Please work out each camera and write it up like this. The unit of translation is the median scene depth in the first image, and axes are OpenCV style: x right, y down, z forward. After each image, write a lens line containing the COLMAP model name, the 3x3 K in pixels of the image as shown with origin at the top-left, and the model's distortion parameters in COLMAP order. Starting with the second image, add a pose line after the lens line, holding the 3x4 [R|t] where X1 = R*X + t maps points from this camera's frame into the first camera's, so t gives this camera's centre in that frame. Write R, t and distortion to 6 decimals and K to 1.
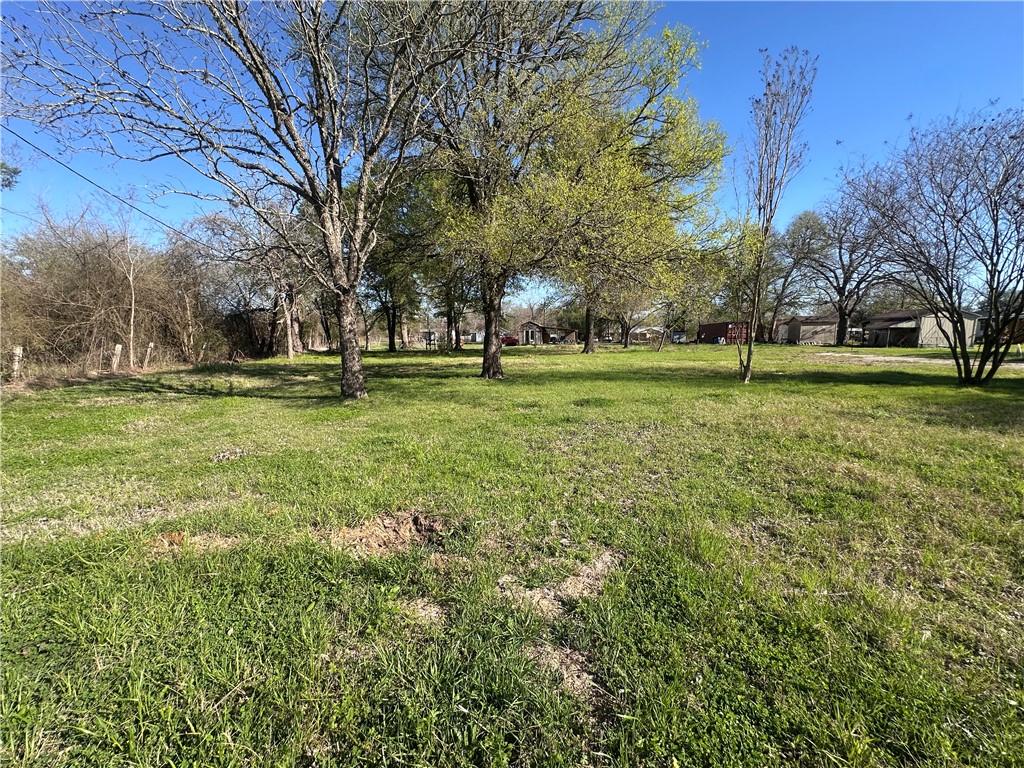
lens RADIAL K [[415.3, 0, 513.4], [0, 415.3, 383.0], [0, 0, 1]] dist [-0.001057, -0.000090]
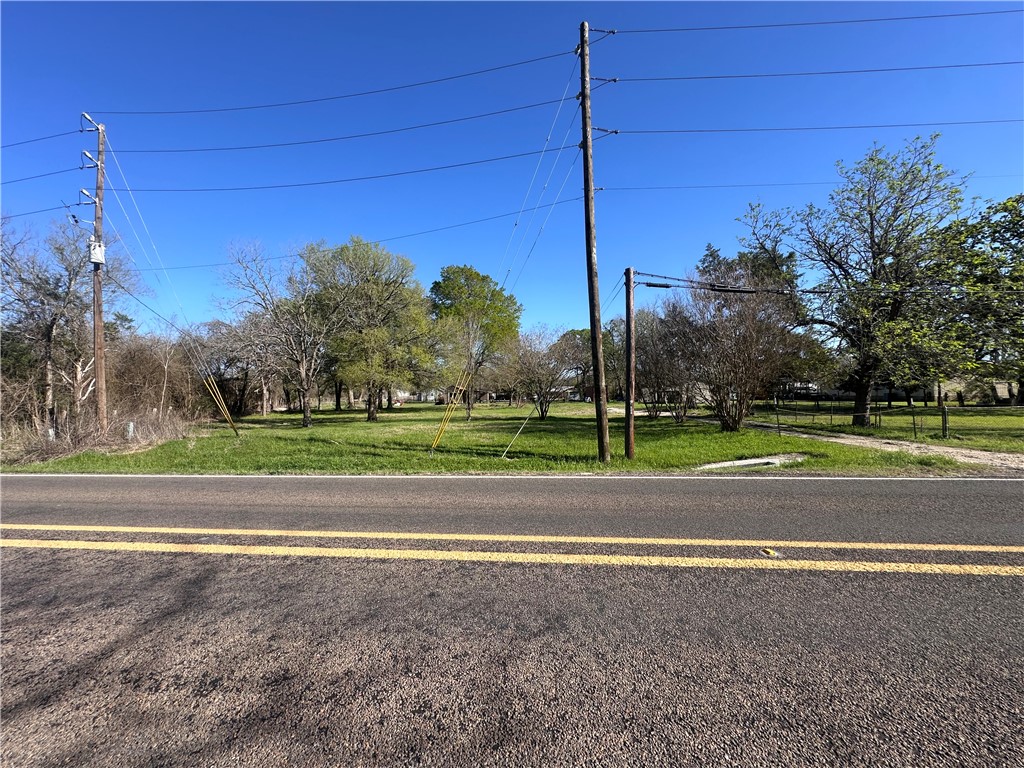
lens RADIAL K [[415.3, 0, 513.4], [0, 415.3, 383.0], [0, 0, 1]] dist [-0.001057, -0.000090]
pose [[0.995659, -0.005290, 0.092923, 0.174042], [0.017922, 0.990597, -0.135636, 0.033455], [-0.091332, 0.136713, 0.986391, -0.452789]]
